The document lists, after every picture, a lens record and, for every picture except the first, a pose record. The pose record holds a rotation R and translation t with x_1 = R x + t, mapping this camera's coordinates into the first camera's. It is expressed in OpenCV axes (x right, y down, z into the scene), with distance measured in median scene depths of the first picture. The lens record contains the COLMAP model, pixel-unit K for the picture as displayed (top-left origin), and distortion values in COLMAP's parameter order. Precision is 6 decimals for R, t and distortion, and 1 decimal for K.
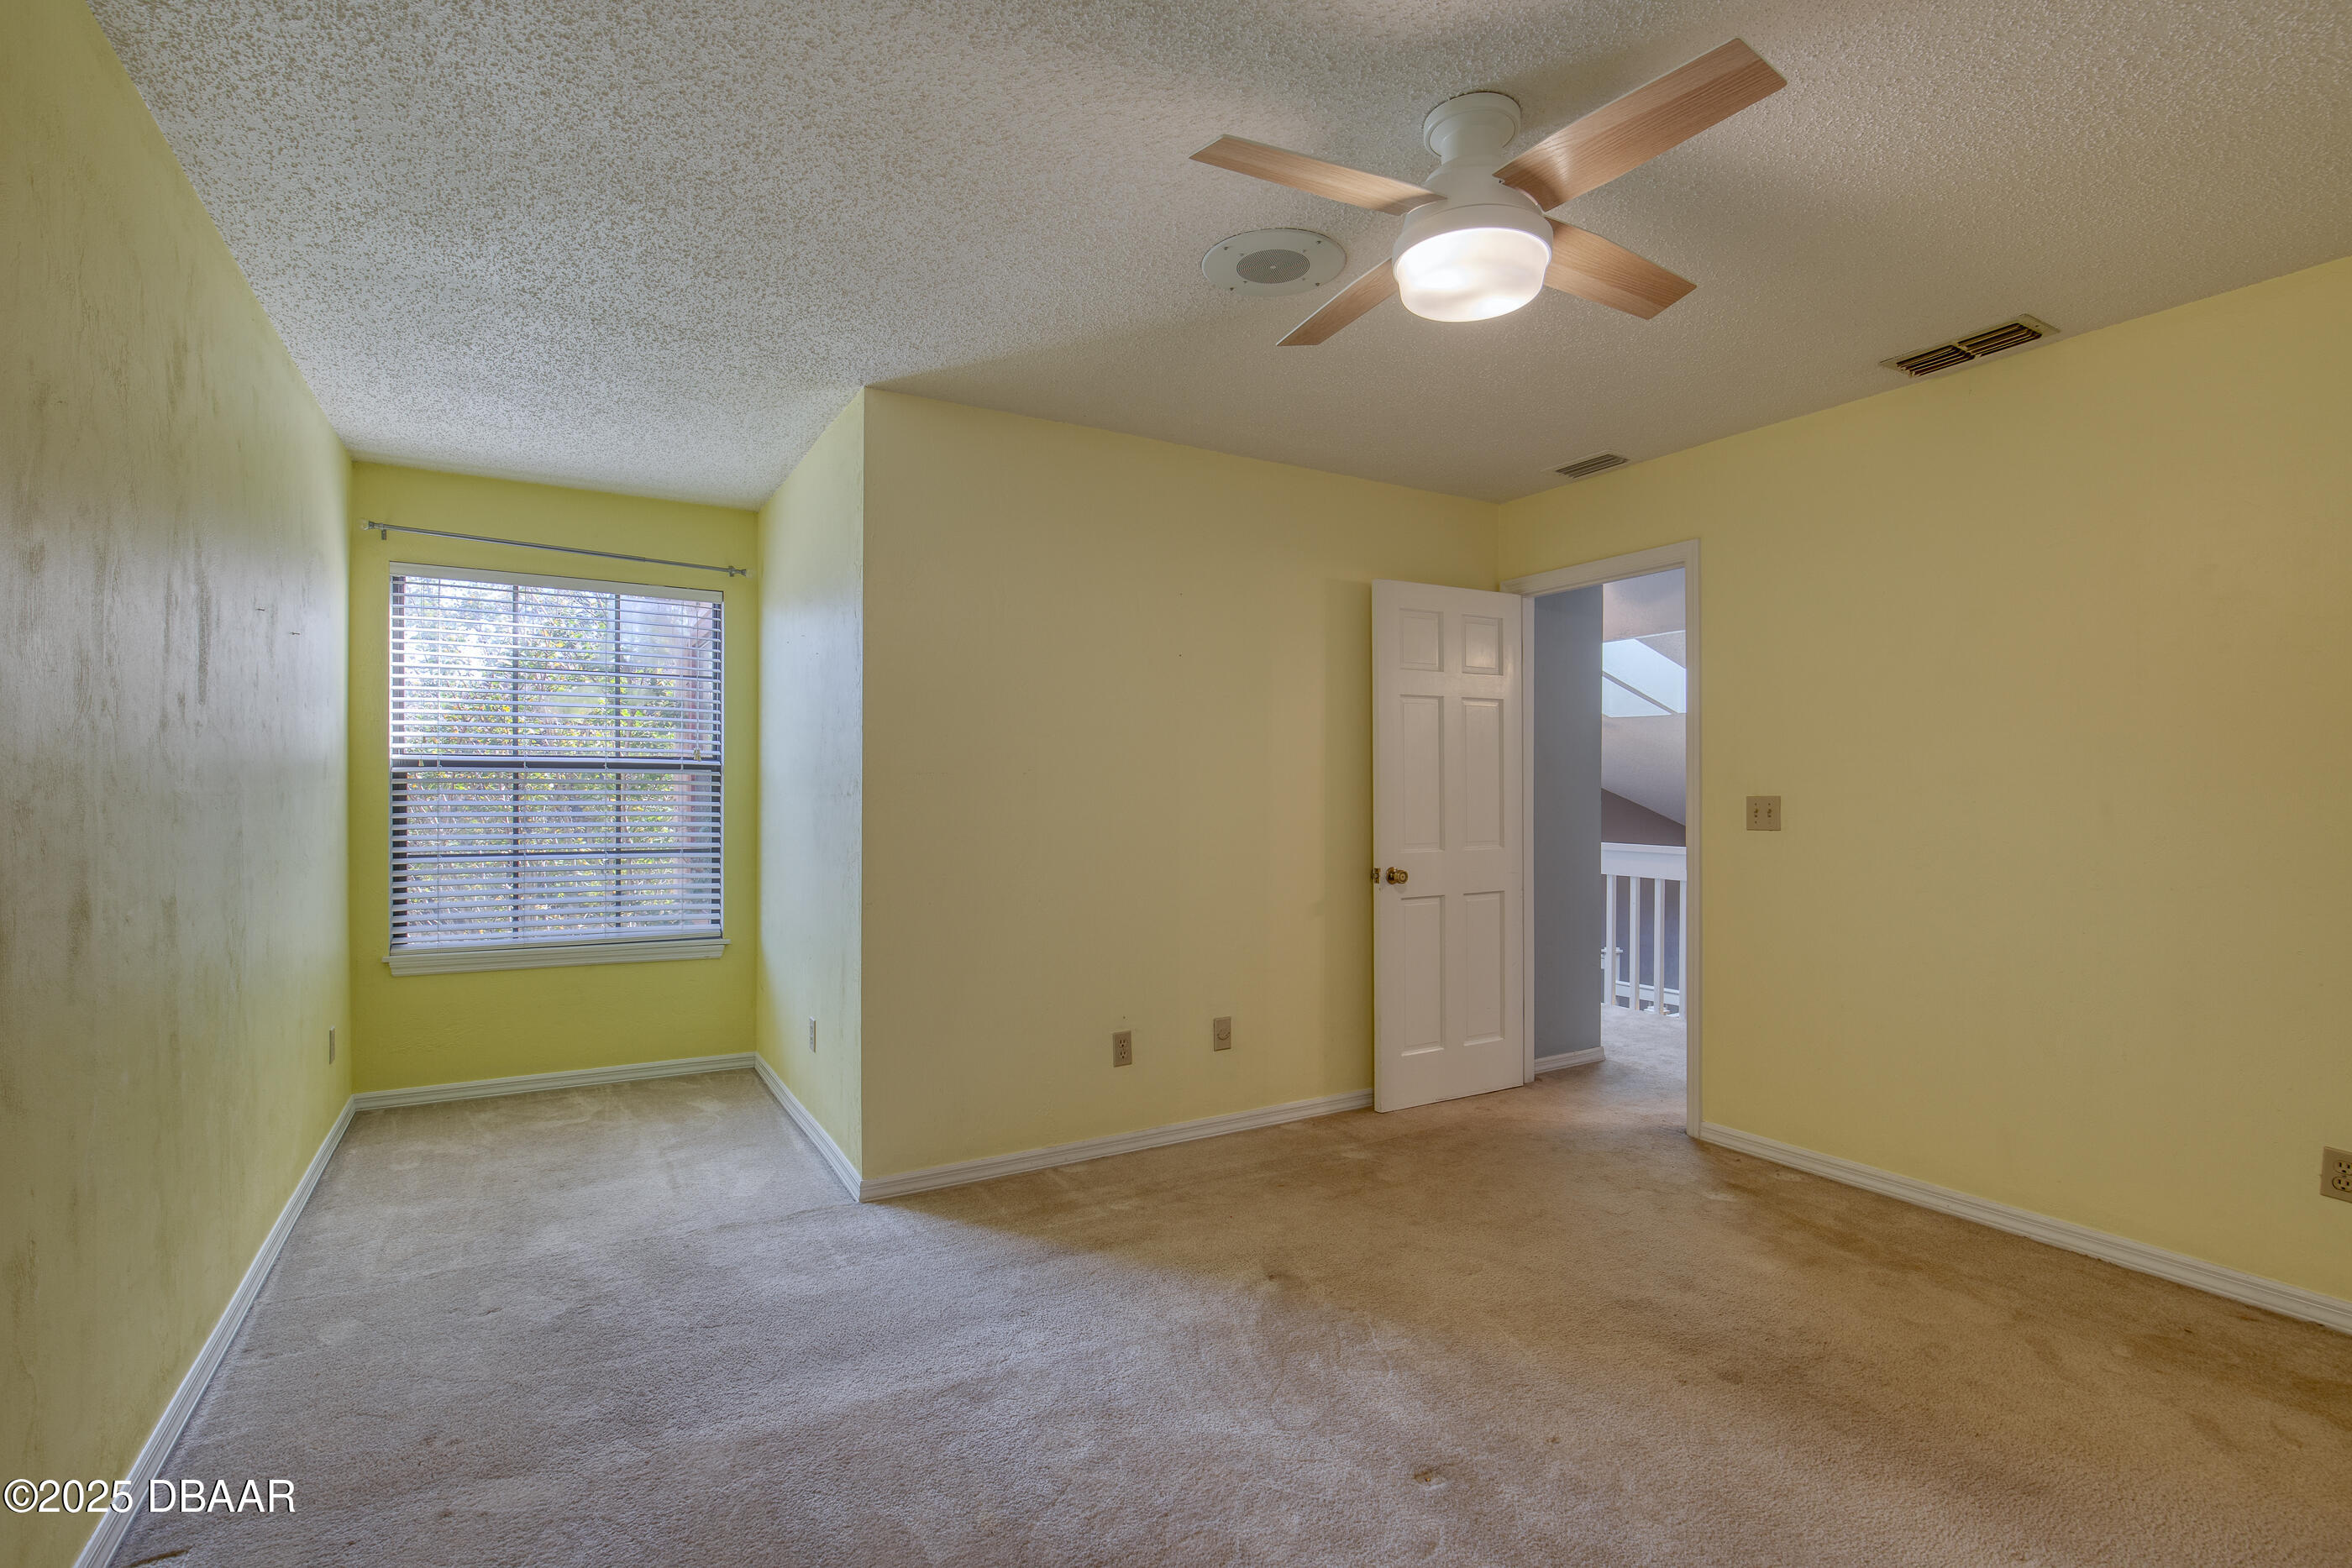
lens RADIAL K [[1078.3, 0, 1156.6], [0, 1078.3, 783.9], [0, 0, 1]] dist [-0.008869, -0.000006]
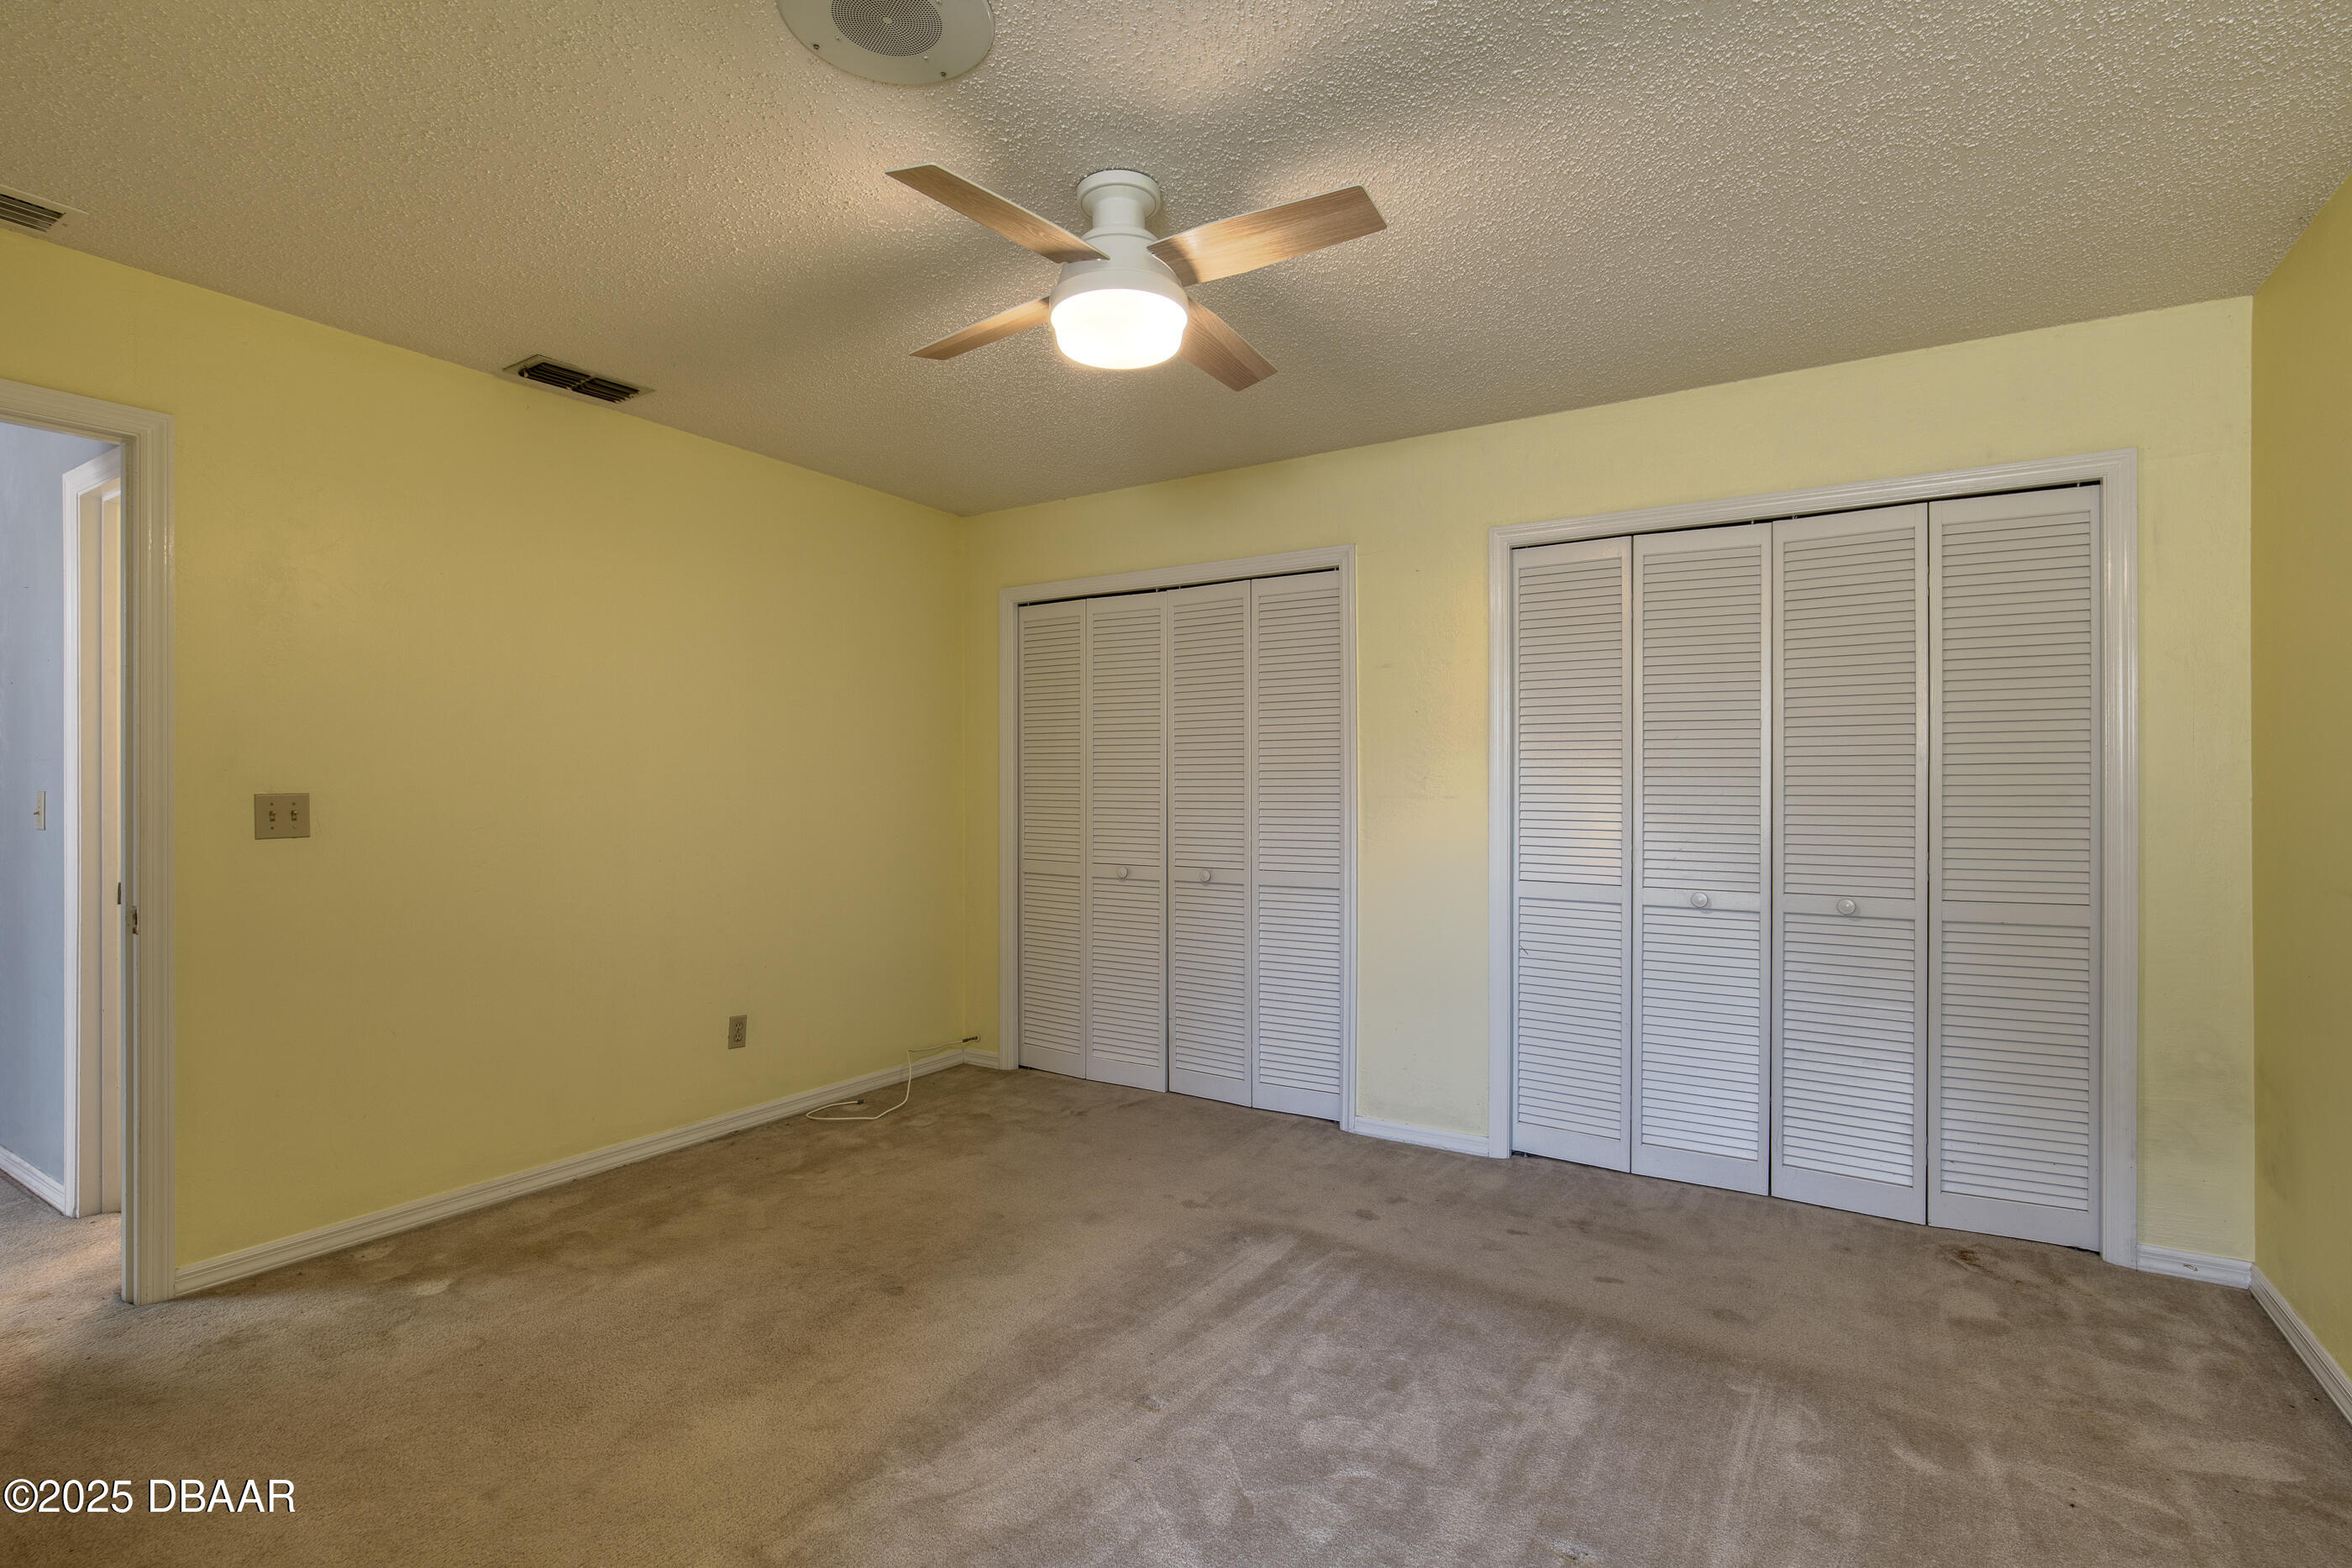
lens RADIAL K [[1078.3, 0, 1155.9], [0, 1078.3, 792.6], [0, 0, 1]] dist [-0.008869, -0.000006]
pose [[-0.453759, -0.008061, 0.891088, -0.432222], [-0.013913, 0.999901, 0.001961, 0.000485], [-0.891016, -0.011508, -0.453826, 0.867444]]
